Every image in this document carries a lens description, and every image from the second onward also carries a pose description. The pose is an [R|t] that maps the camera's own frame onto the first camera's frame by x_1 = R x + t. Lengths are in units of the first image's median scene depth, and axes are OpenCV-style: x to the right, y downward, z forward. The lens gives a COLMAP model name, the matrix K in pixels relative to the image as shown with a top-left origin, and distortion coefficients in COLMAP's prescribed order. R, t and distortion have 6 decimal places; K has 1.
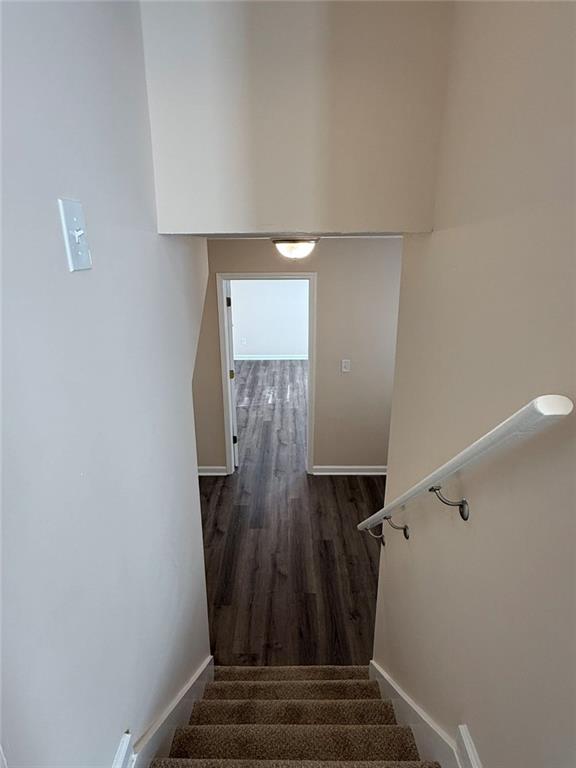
lens RADIAL K [[431.2, 0, 289.3], [0, 431.2, 385.2], [0, 0, 1]] dist [-0.020591, 0.001538]
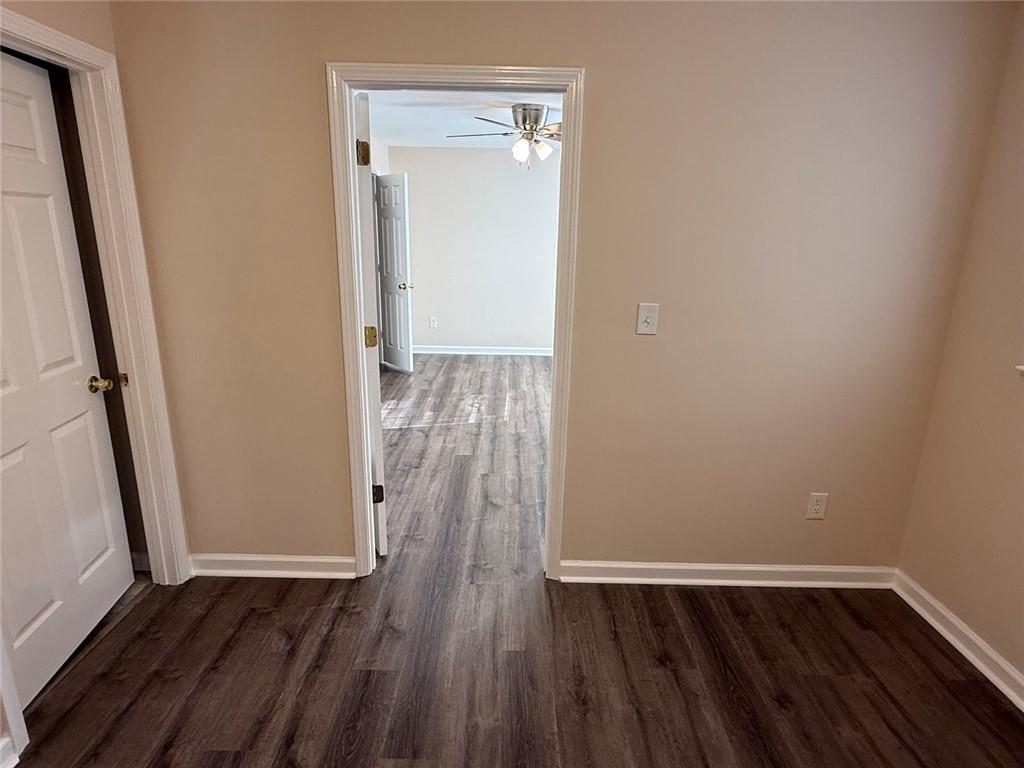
lens RADIAL K [[574.9, 0, 508.0], [0, 574.9, 381.8], [0, 0, 1]] dist [-0.020591, 0.001538]
pose [[0.999740, 0.022357, -0.004380, 0.002234], [-0.022576, 0.998024, -0.058641, 0.044518], [0.003060, 0.058725, 0.998270, 0.412937]]
